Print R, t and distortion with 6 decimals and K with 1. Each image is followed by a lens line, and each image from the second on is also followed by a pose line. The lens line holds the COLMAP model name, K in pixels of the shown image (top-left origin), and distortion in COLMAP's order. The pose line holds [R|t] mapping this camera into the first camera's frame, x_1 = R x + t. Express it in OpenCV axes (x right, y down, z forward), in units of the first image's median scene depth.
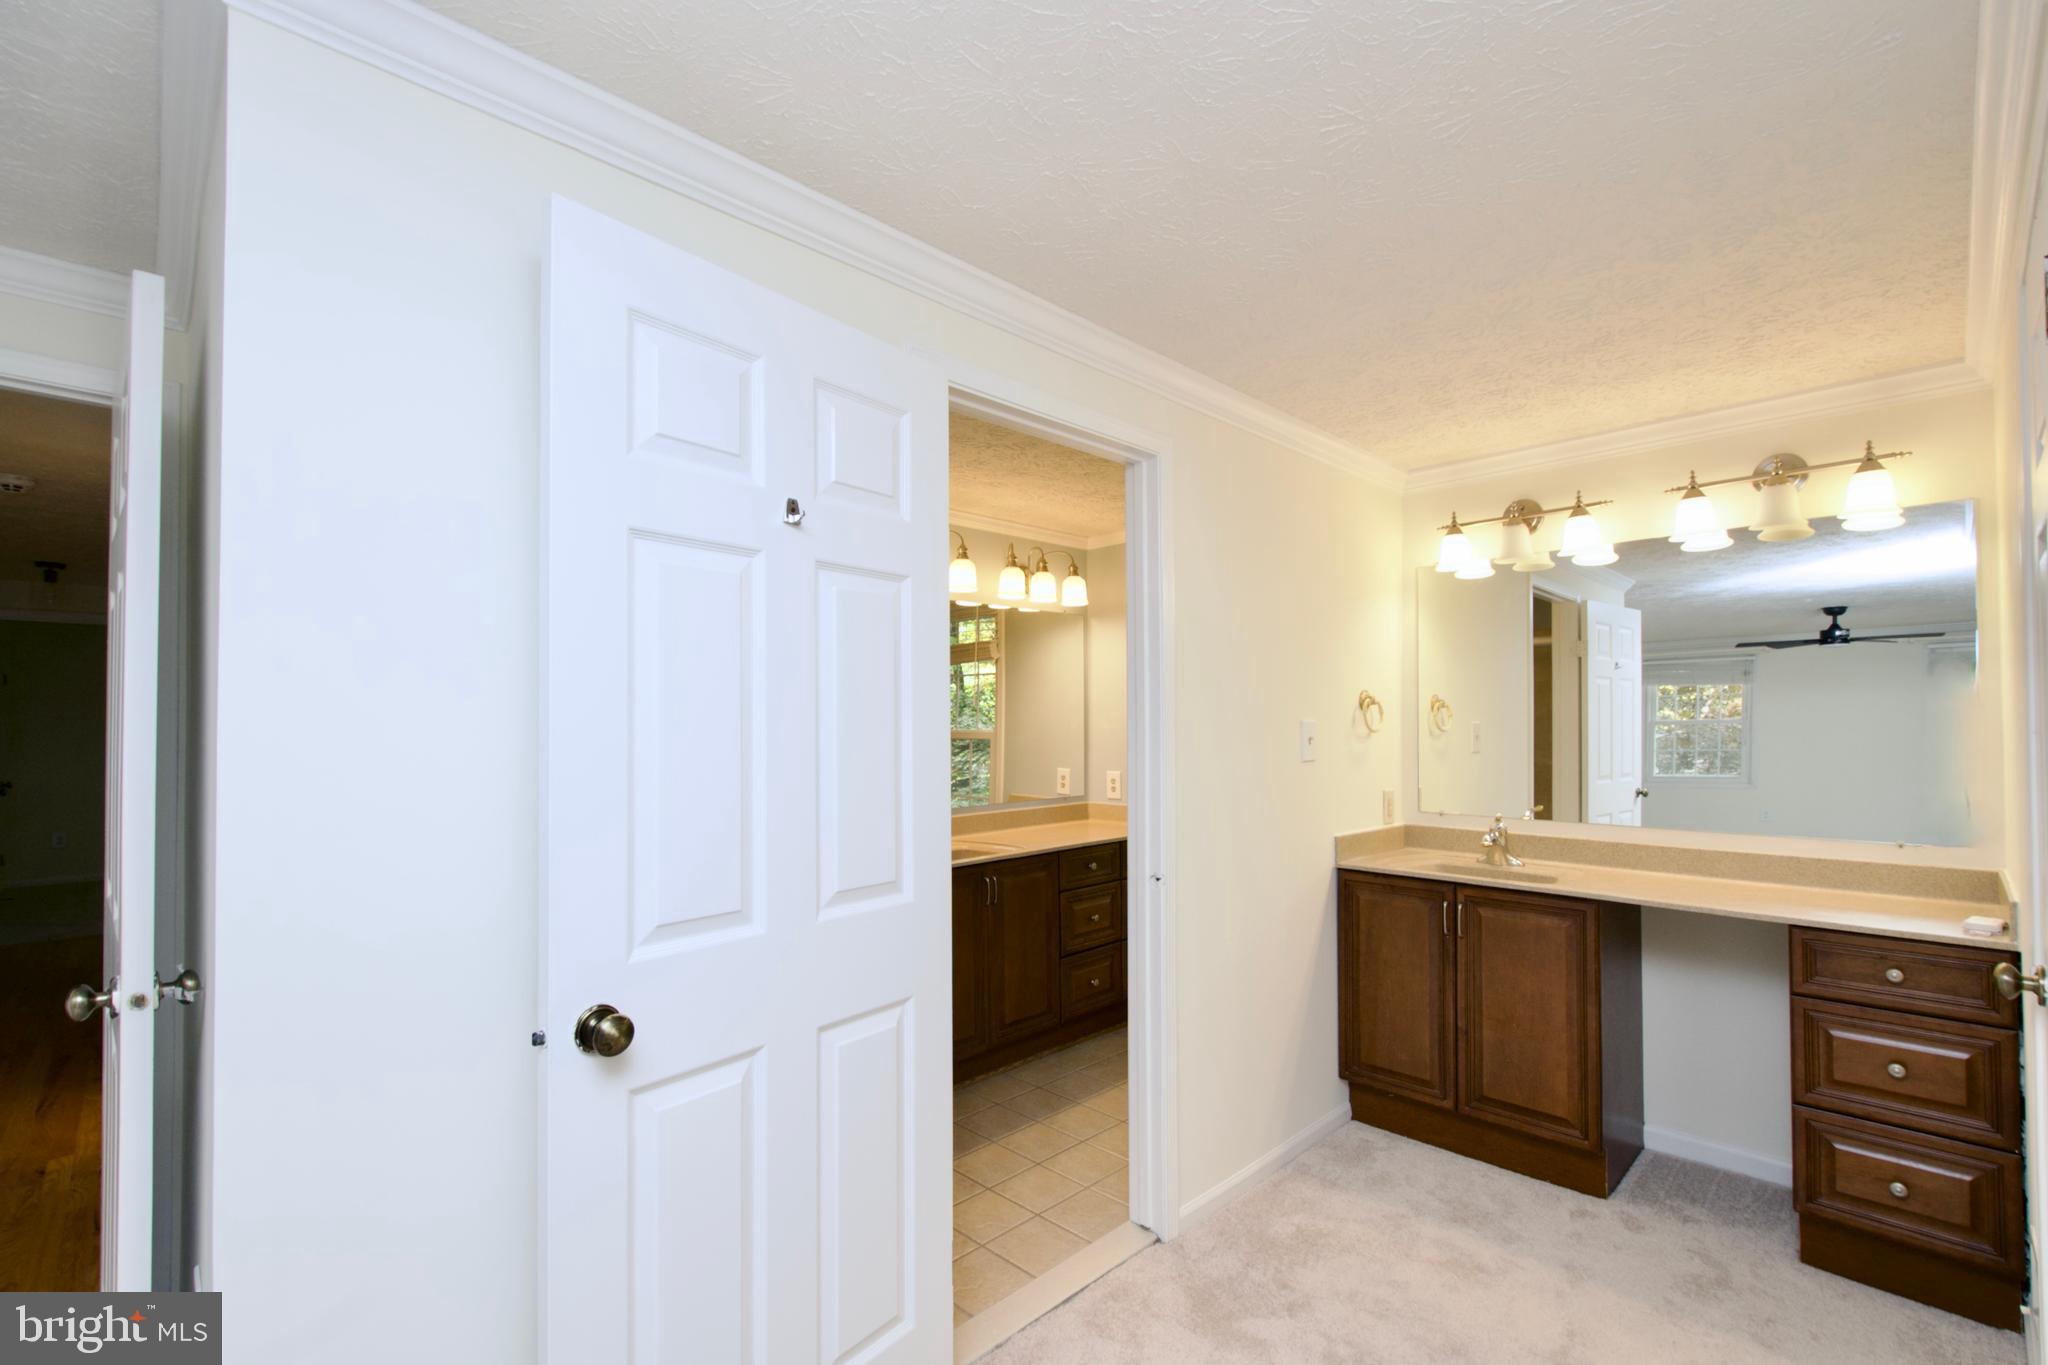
lens RADIAL K [[895.8, 0, 1028.3], [0, 895.8, 700.7], [0, 0, 1]] dist [0.001439, 0.000081]
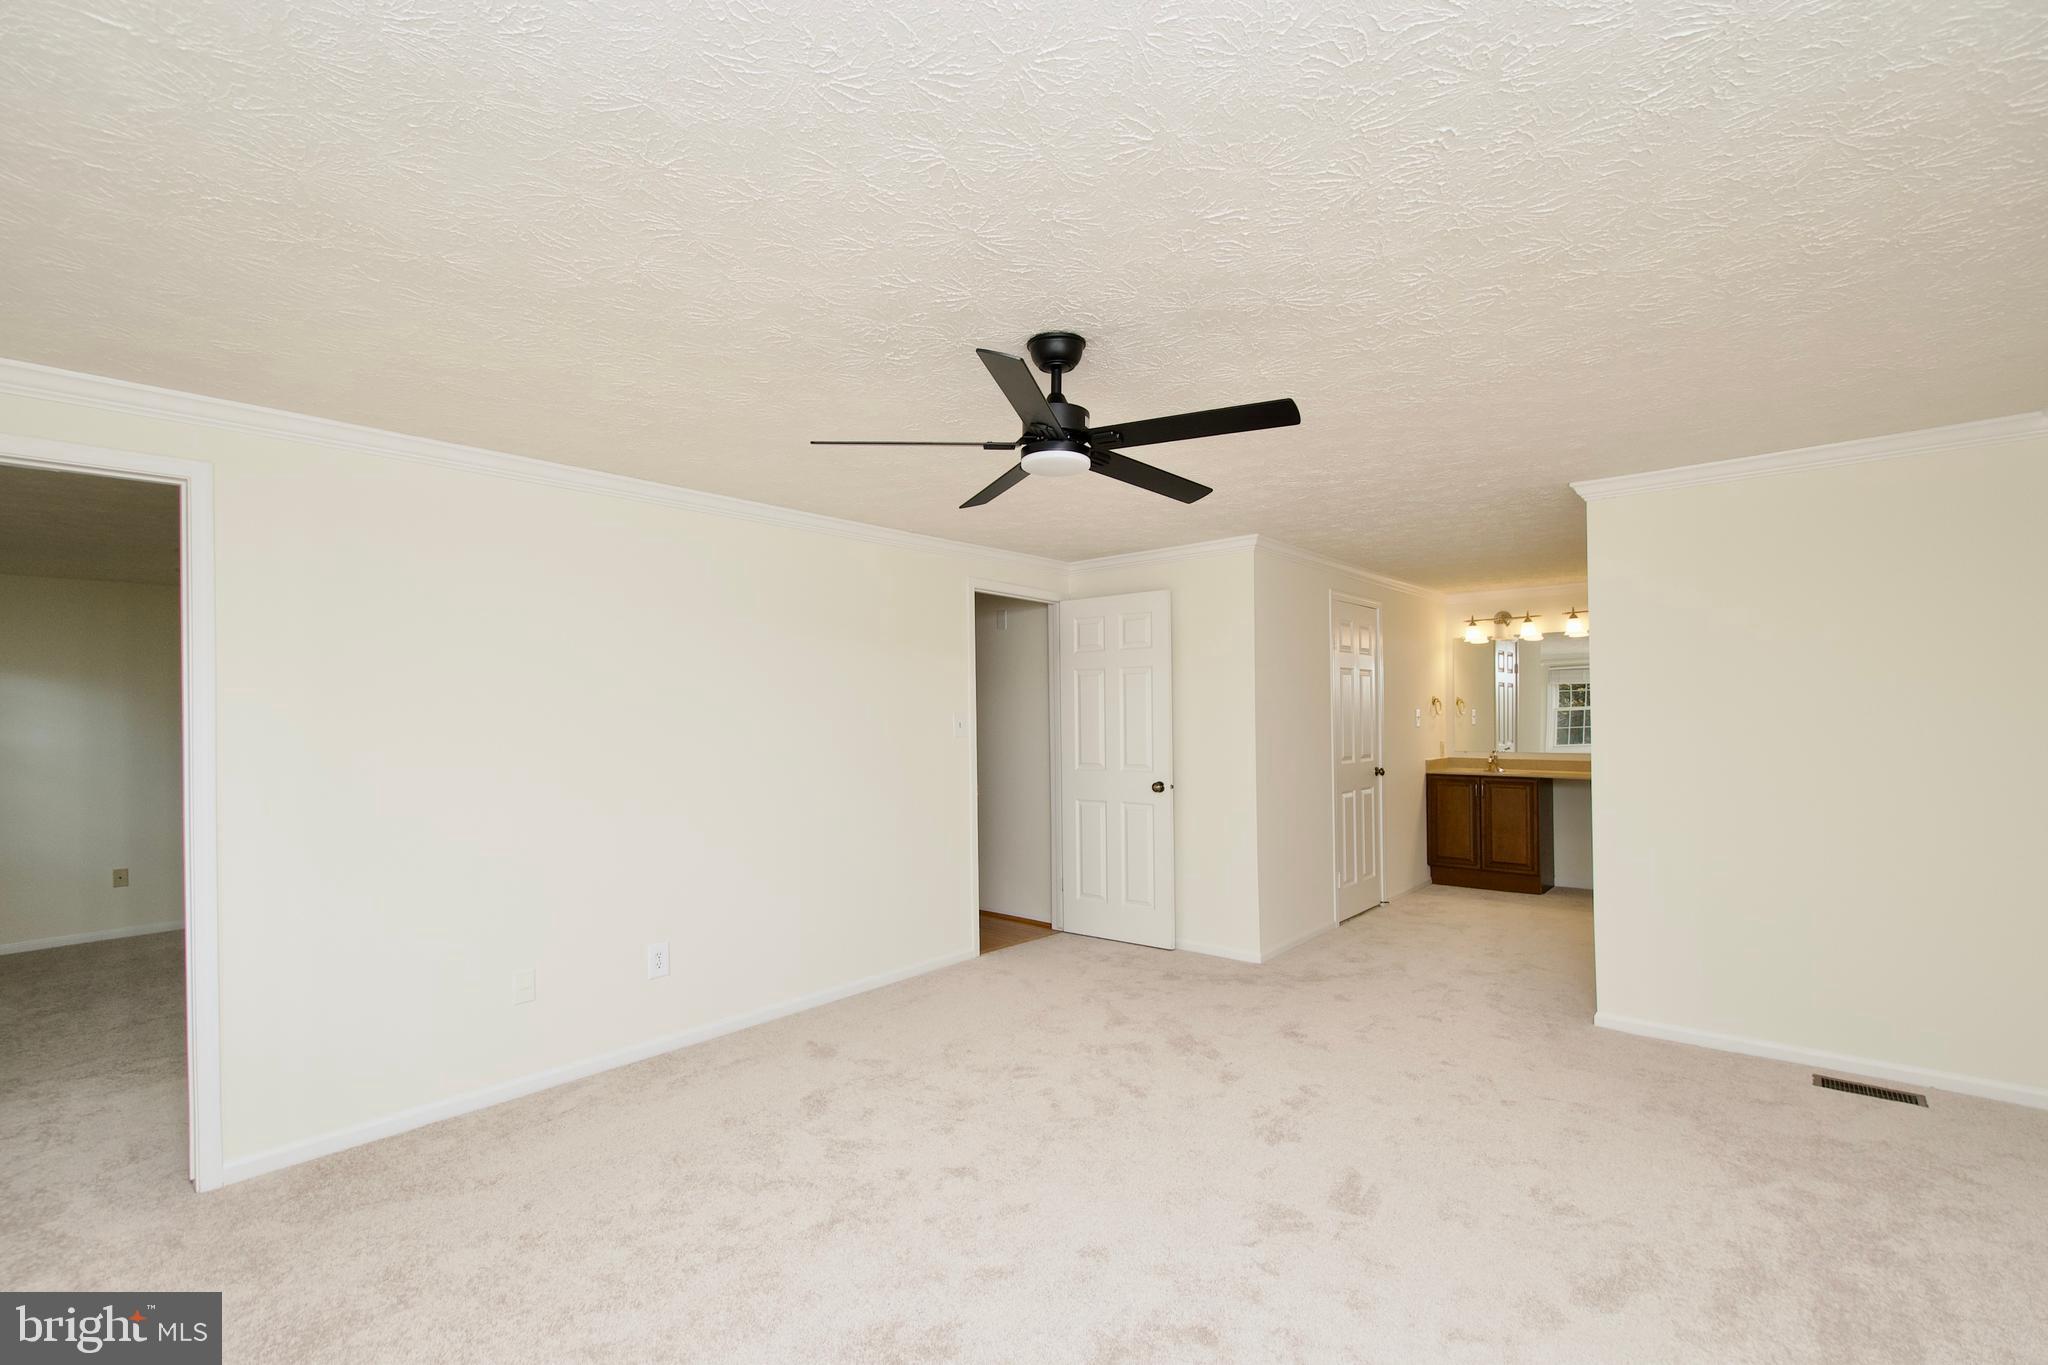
lens RADIAL K [[895.8, 0, 1020.6], [0, 895.8, 691.4], [0, 0, 1]] dist [0.001439, 0.000081]
pose [[0.996781, 0.002087, 0.080150, -0.888062], [-0.002446, 0.999987, 0.004385, -0.031844], [-0.080140, -0.004567, 0.996773, -1.220005]]
